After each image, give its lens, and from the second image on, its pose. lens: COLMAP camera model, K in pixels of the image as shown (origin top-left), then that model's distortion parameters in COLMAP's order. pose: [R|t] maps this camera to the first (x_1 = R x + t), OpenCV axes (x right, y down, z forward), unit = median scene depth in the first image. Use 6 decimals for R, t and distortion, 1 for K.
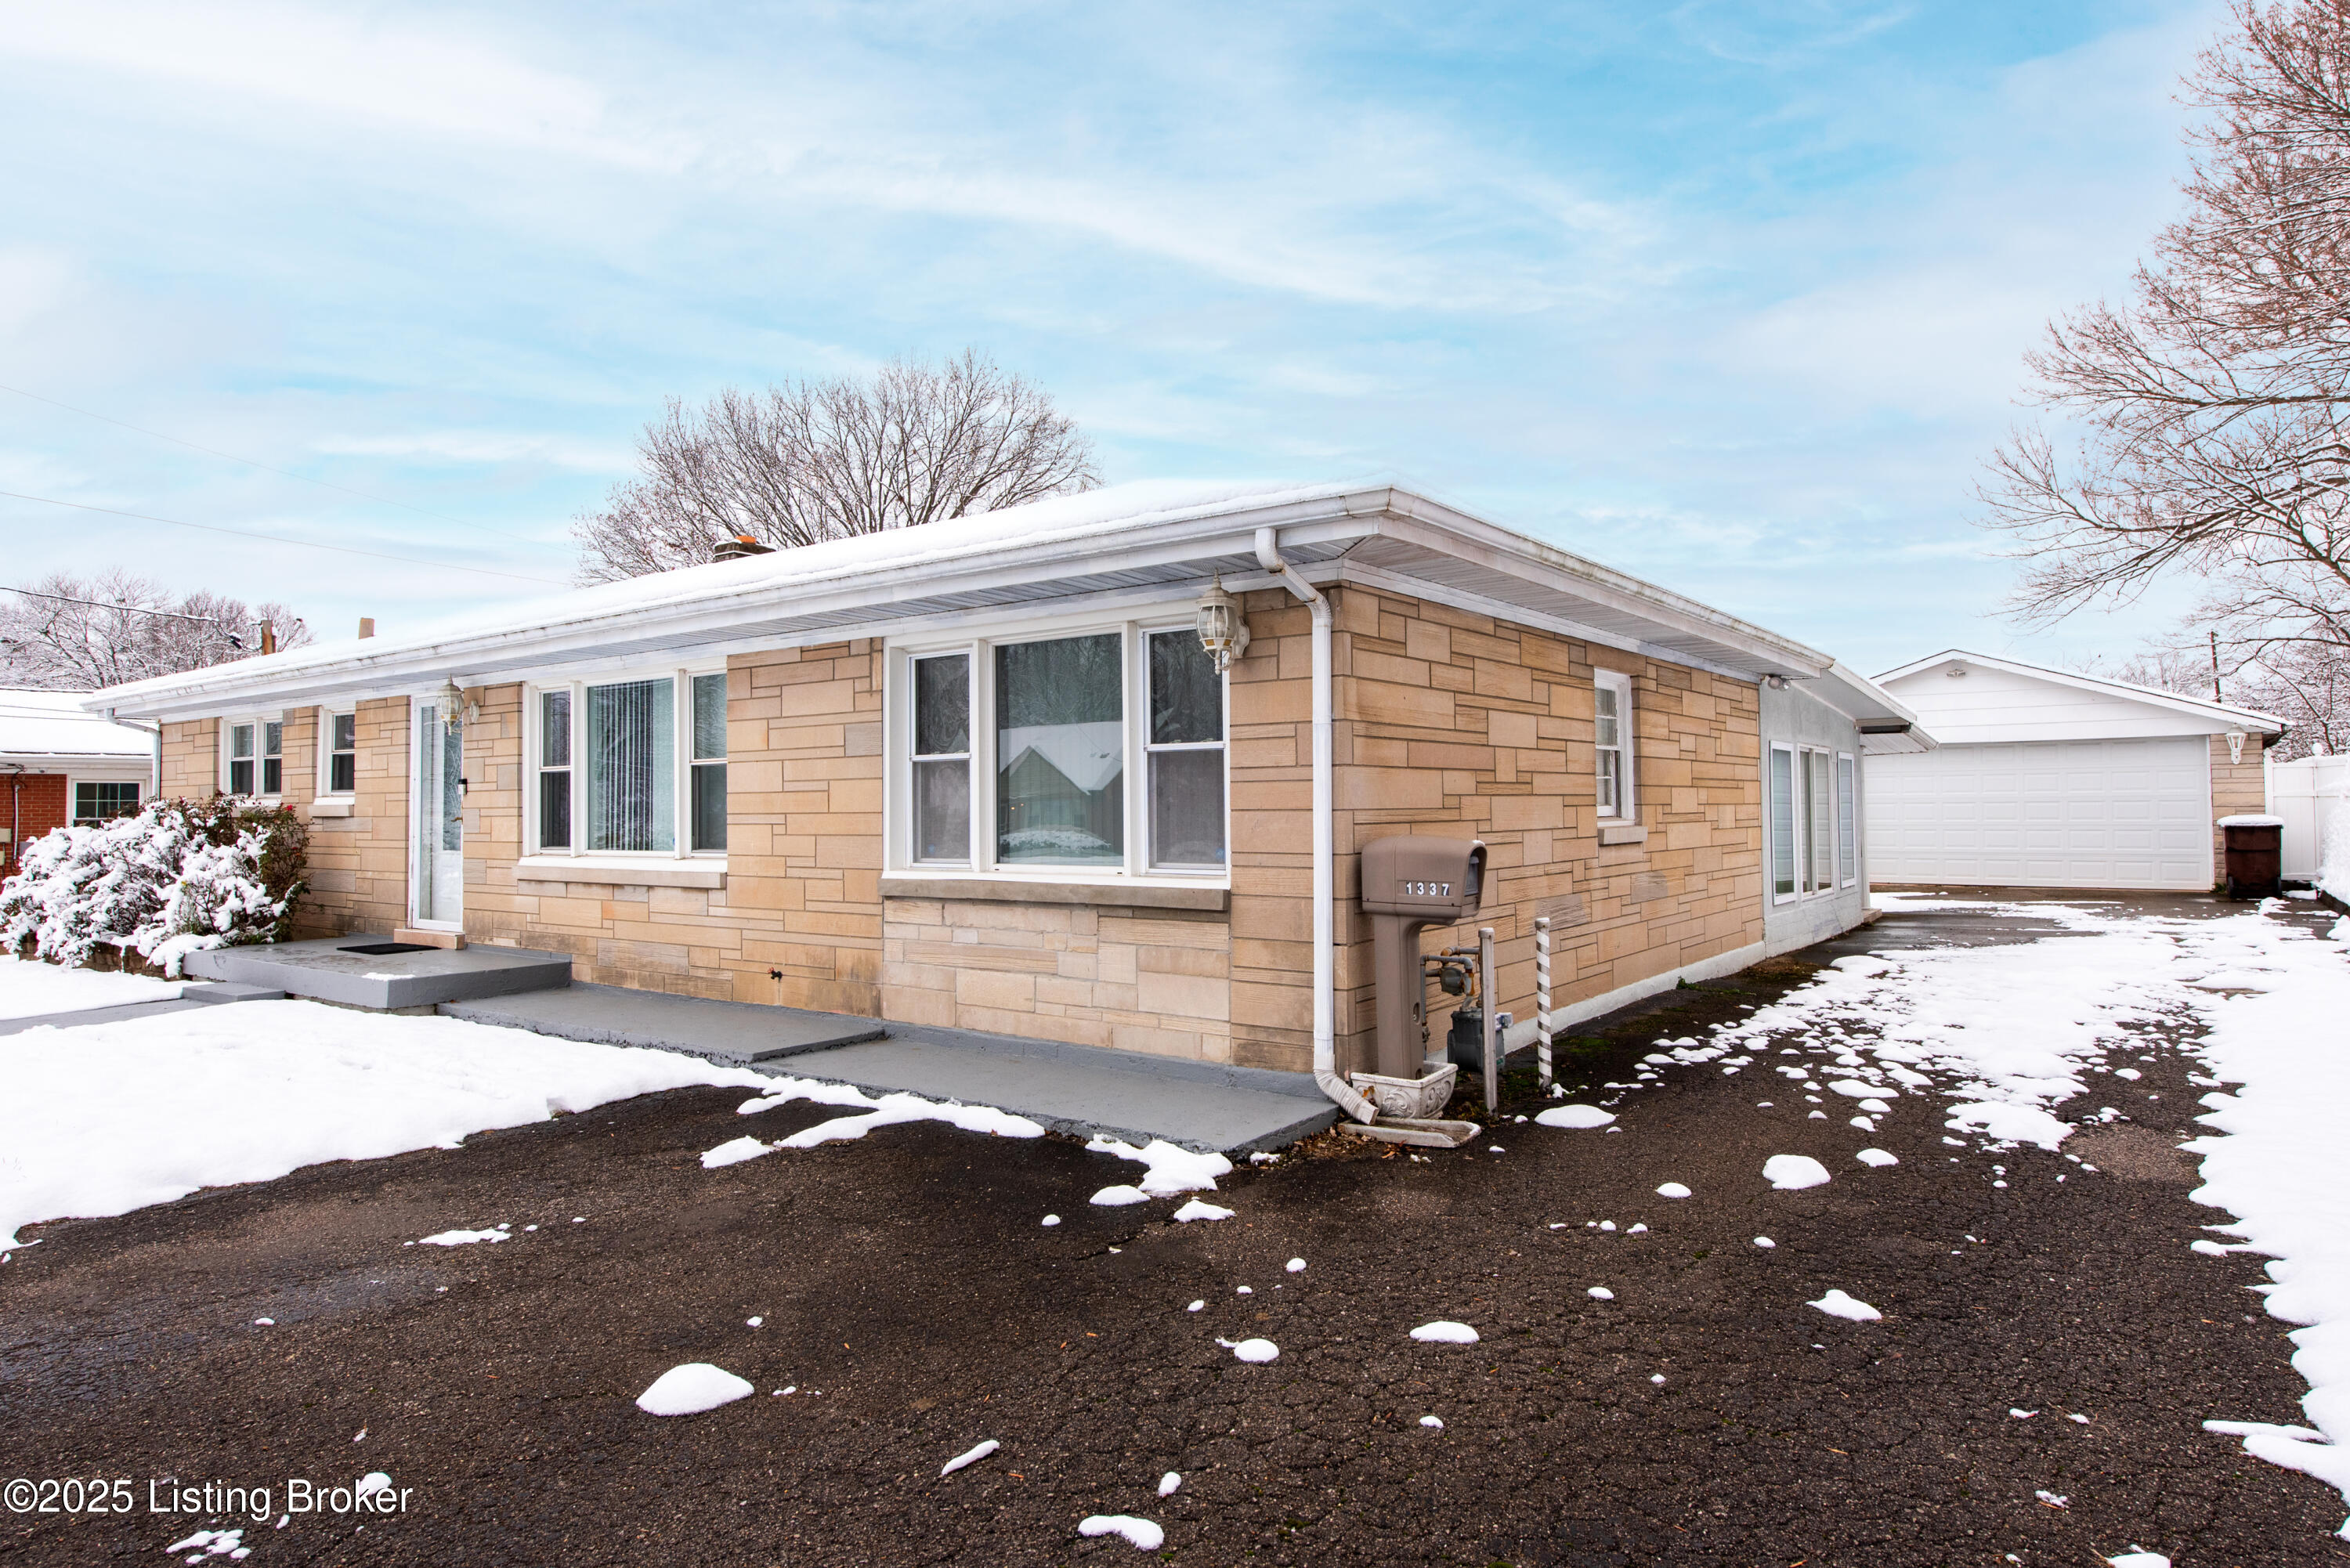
lens RADIAL K [[1357.2, 0, 1175.3], [0, 1357.2, 781.5], [0, 0, 1]] dist [0.026680, -0.000221]
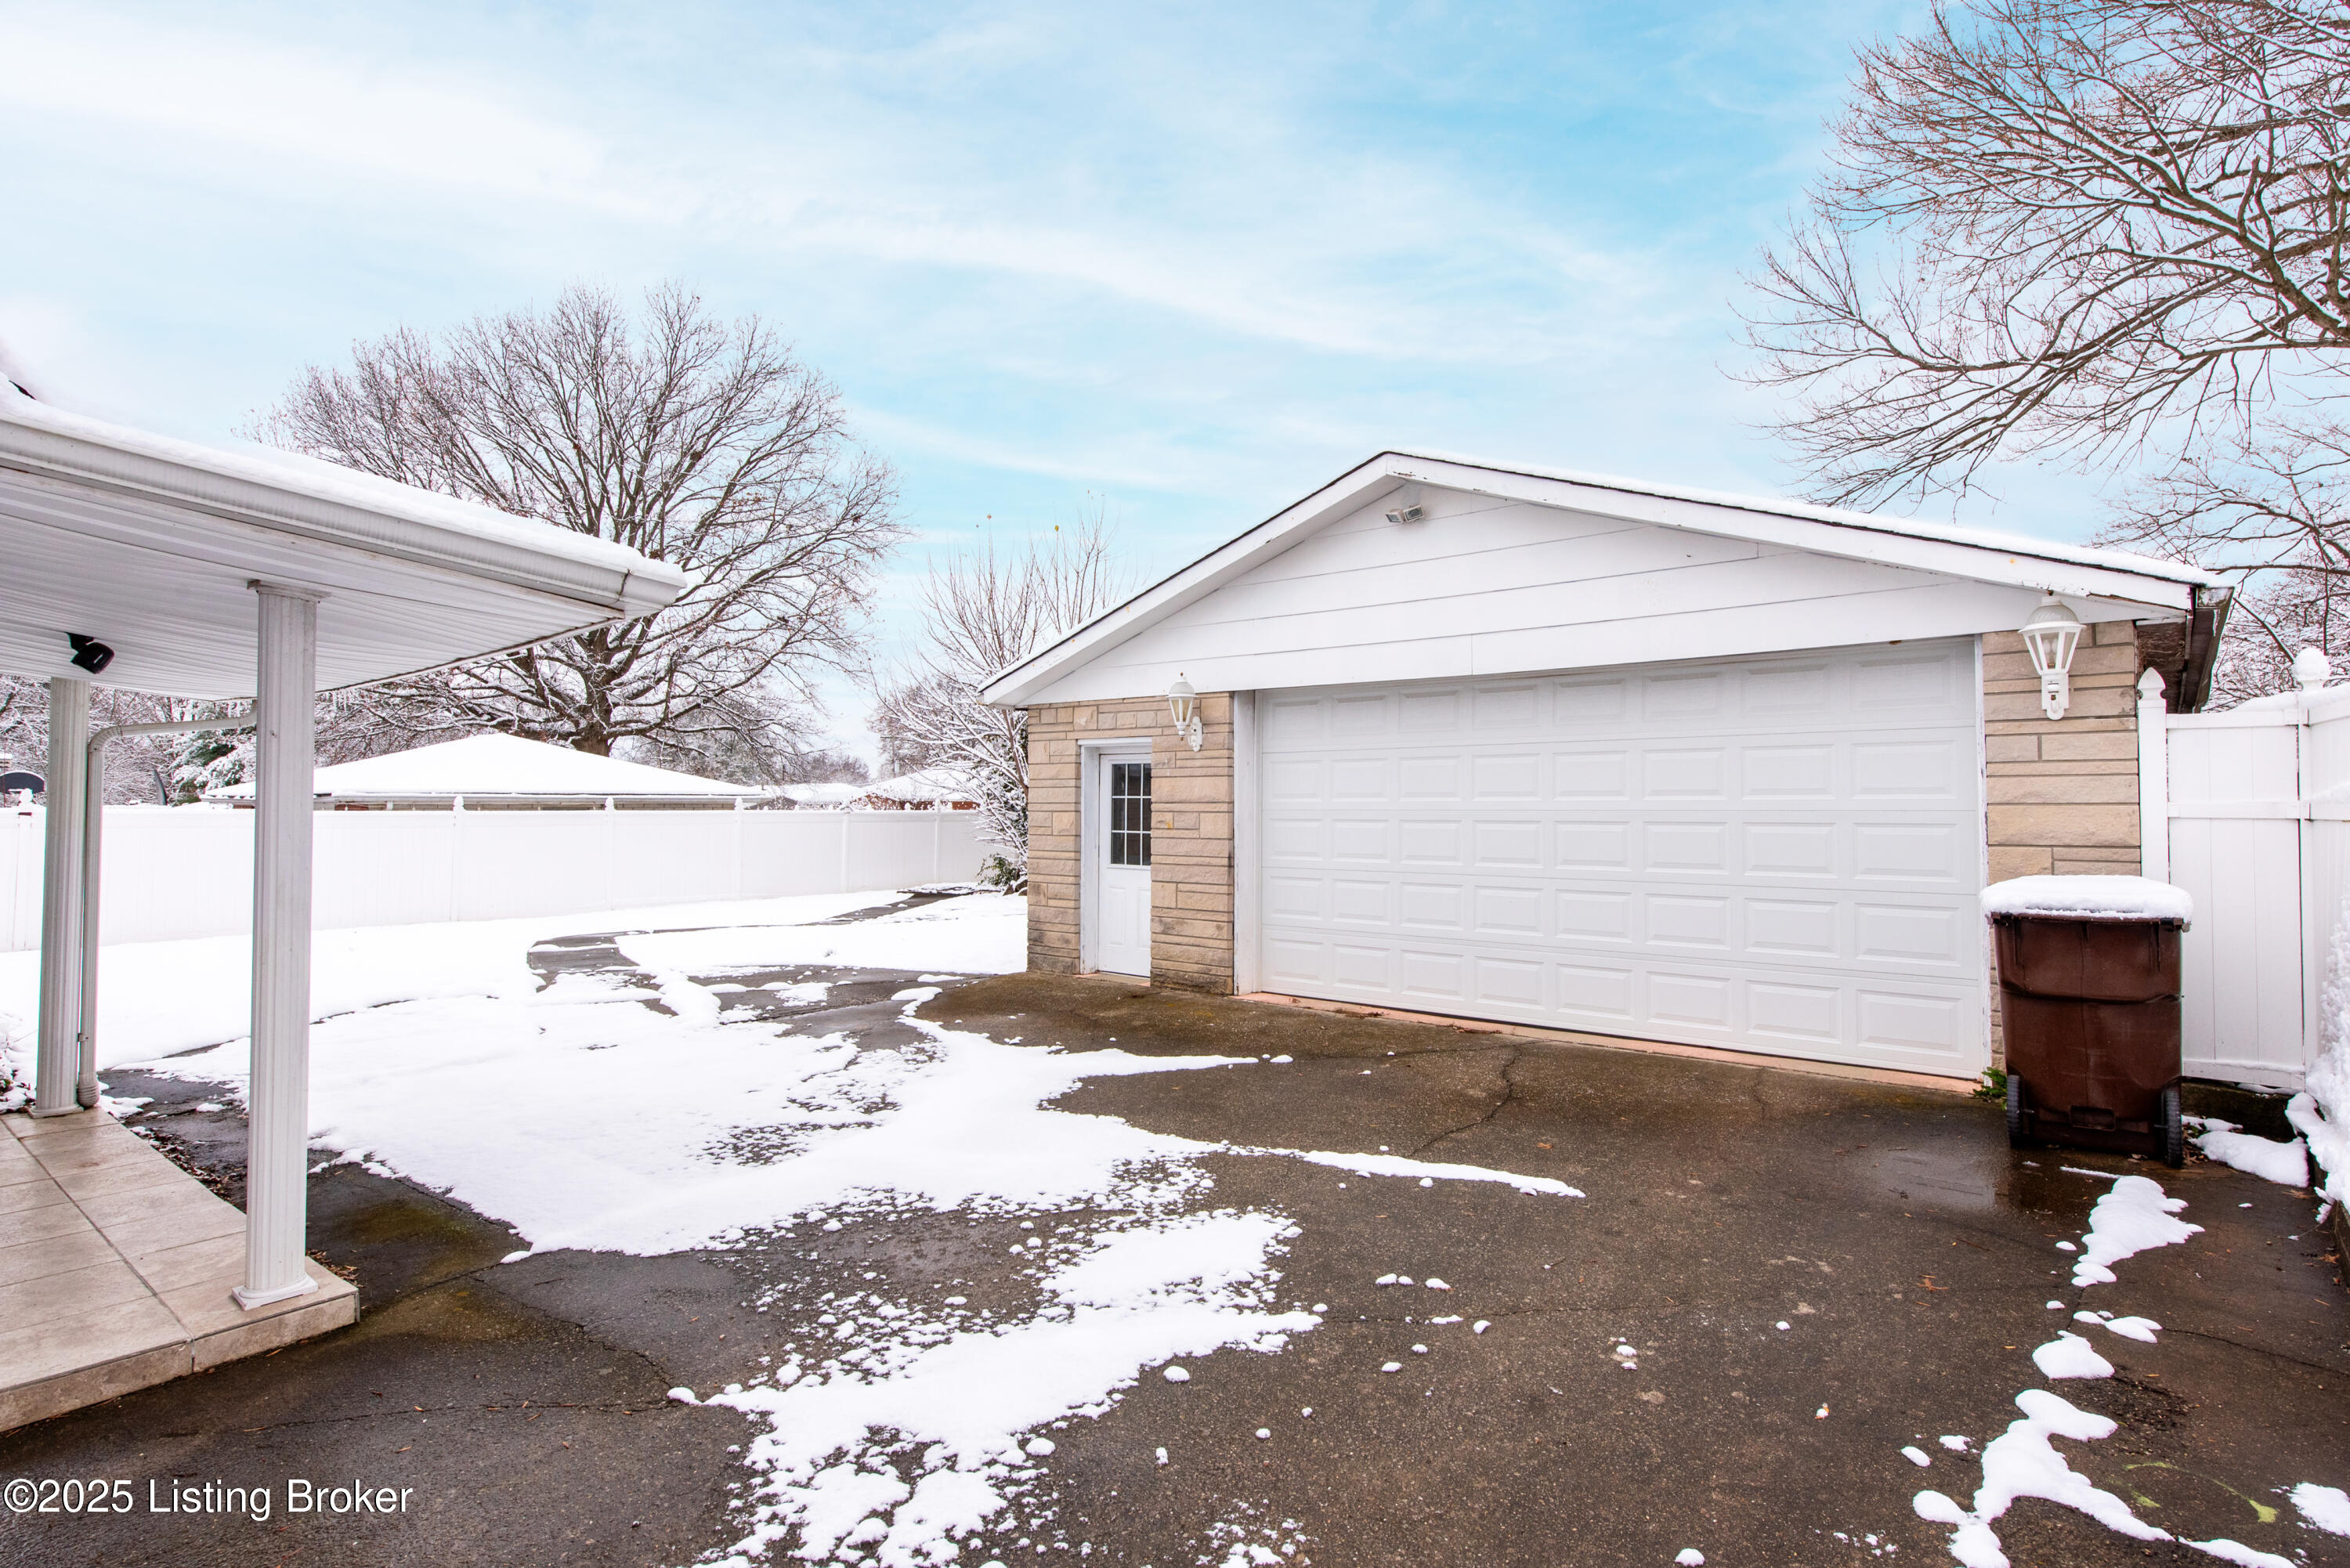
lens RADIAL K [[1180.6, 0, 1161.7], [0, 1180.6, 783.1], [0, 0, 1]] dist [0.022111, -0.009335]
pose [[0.997813, 0.009944, -0.065354, 0.996377], [-0.010084, 0.999948, -0.001813, 0.009612], [0.065333, 0.002468, 0.997860, 1.214571]]
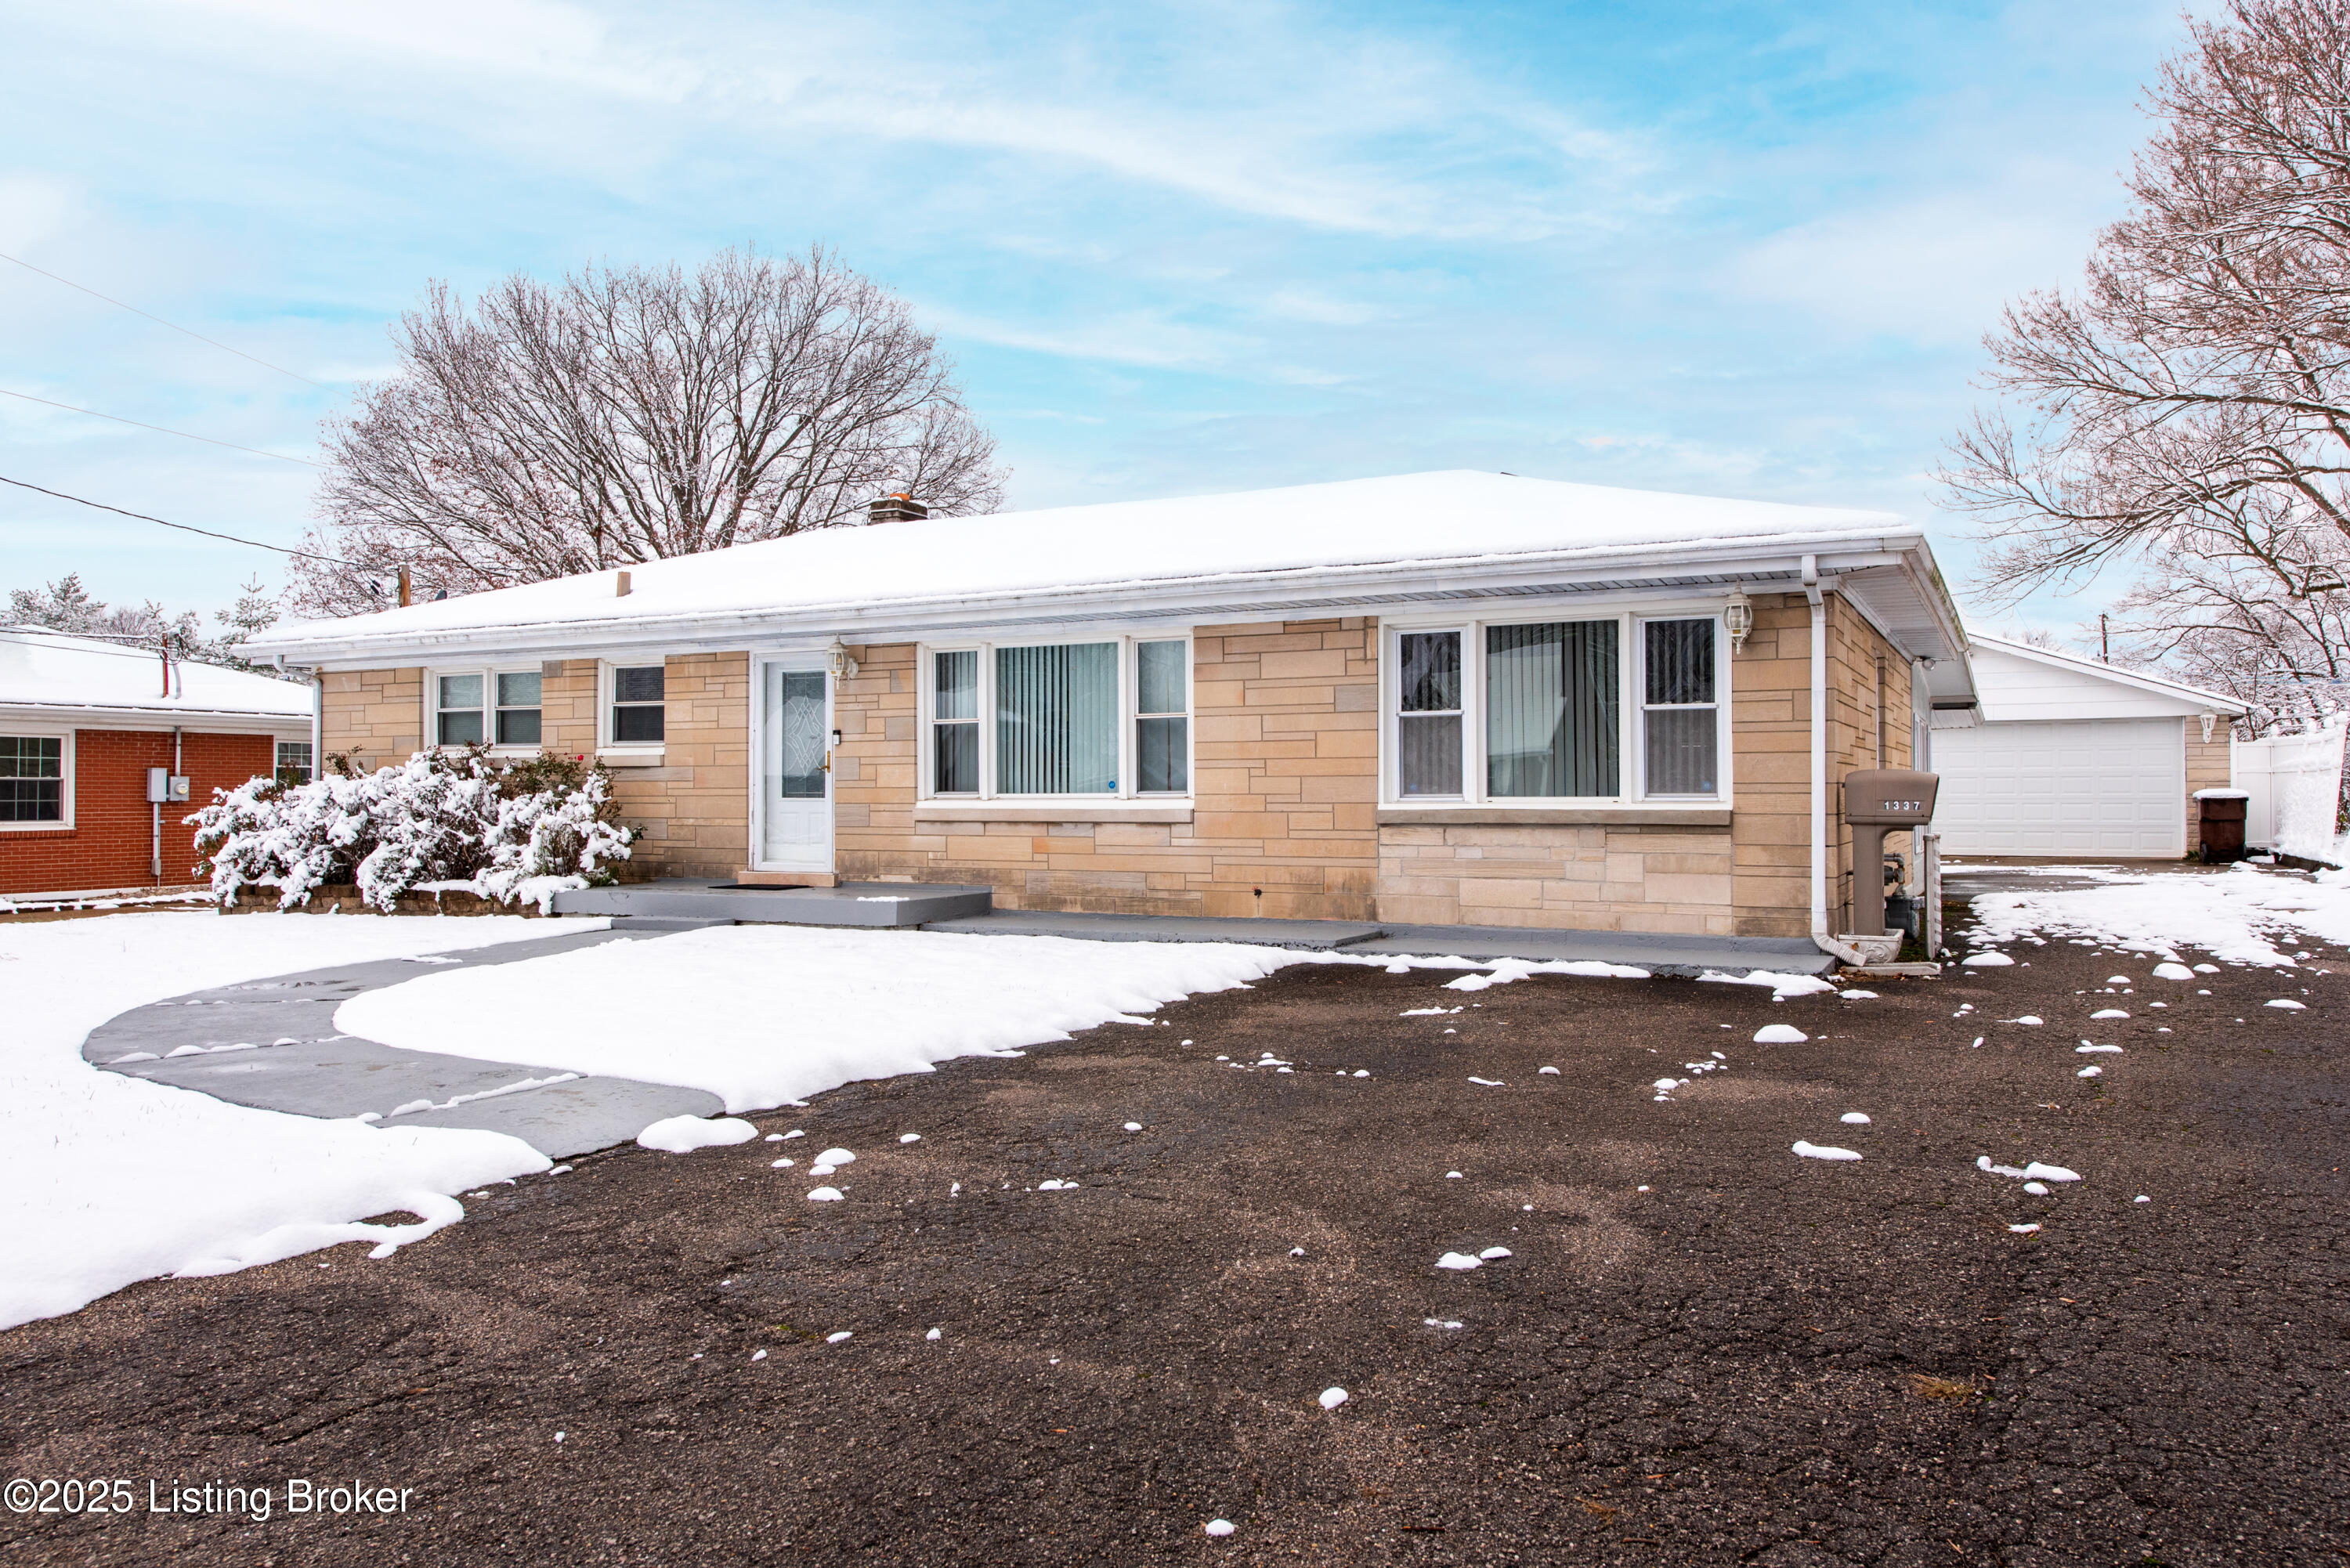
lens RADIAL K [[1654.3, 0, 1182.1], [0, 1654.3, 791.8], [0, 0, 1]] dist [0.036006, -0.001109]
pose [[0.986318, 0.007107, 0.164698, -0.454173], [-0.009892, 0.999822, 0.016096, 0.022592], [-0.164554, -0.017505, 0.986213, -0.330416]]
